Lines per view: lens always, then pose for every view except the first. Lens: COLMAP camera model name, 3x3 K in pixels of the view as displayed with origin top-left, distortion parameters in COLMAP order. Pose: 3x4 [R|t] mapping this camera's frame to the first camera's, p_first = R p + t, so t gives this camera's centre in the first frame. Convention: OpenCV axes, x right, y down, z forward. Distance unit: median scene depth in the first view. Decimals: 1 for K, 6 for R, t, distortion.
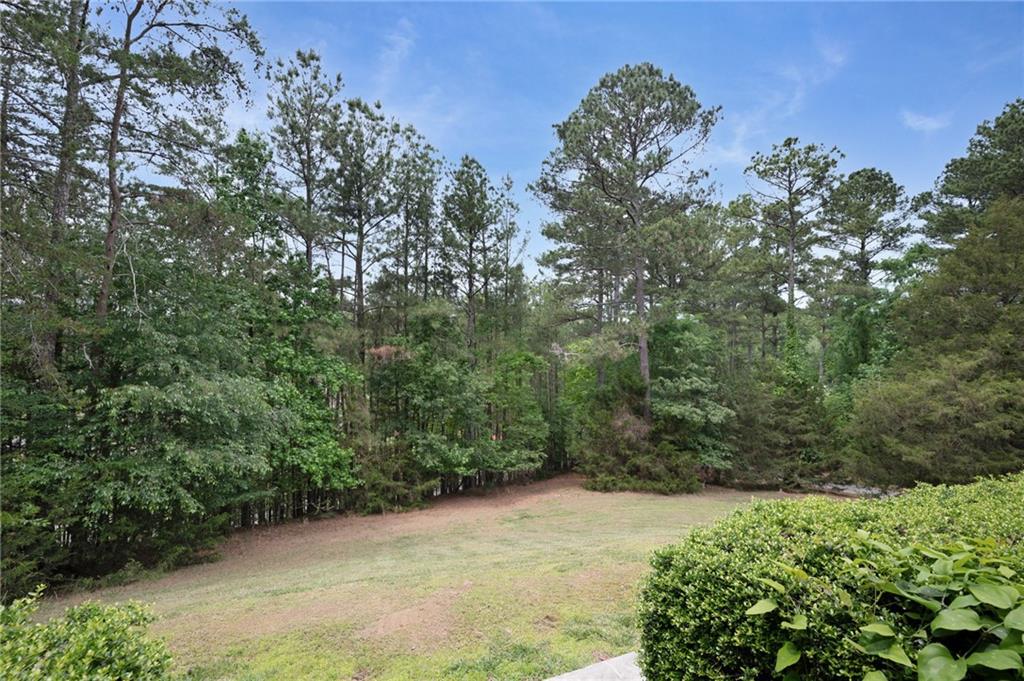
lens RADIAL K [[472.0, 0, 508.1], [0, 472.0, 351.8], [0, 0, 1]] dist [-0.000398, -0.000296]
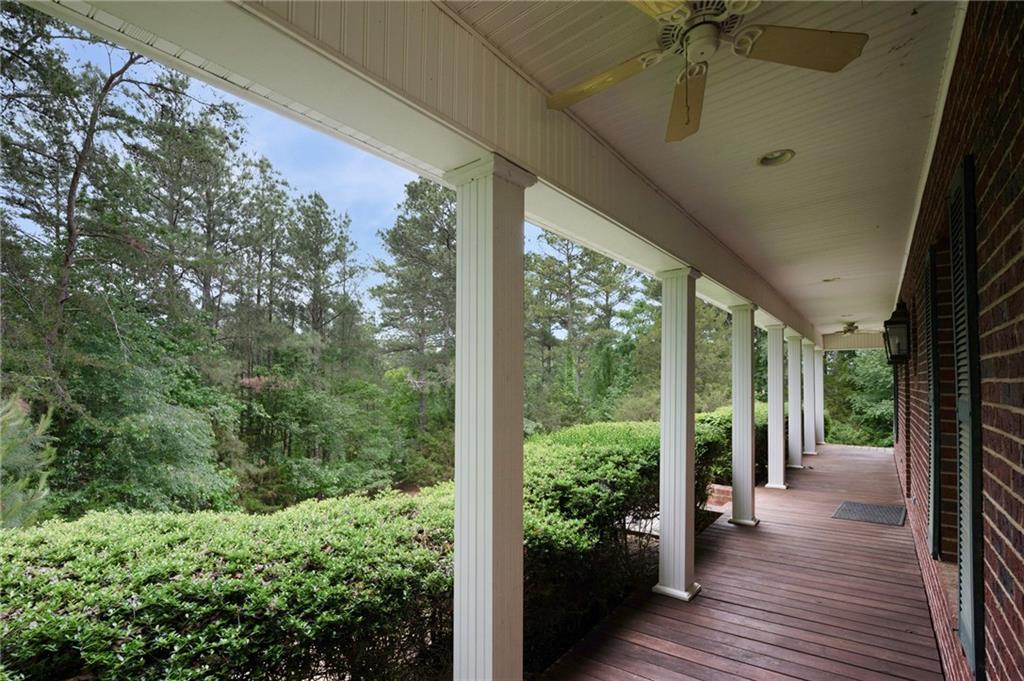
lens RADIAL K [[481.8, 0, 516.9], [0, 481.8, 368.9], [0, 0, 1]] dist [0.000617, -0.000097]
pose [[0.886053, 0.000477, 0.463583, -0.131155], [0.008982, 0.999794, -0.018195, -0.002135], [-0.463497, 0.020286, 0.885866, -0.104689]]
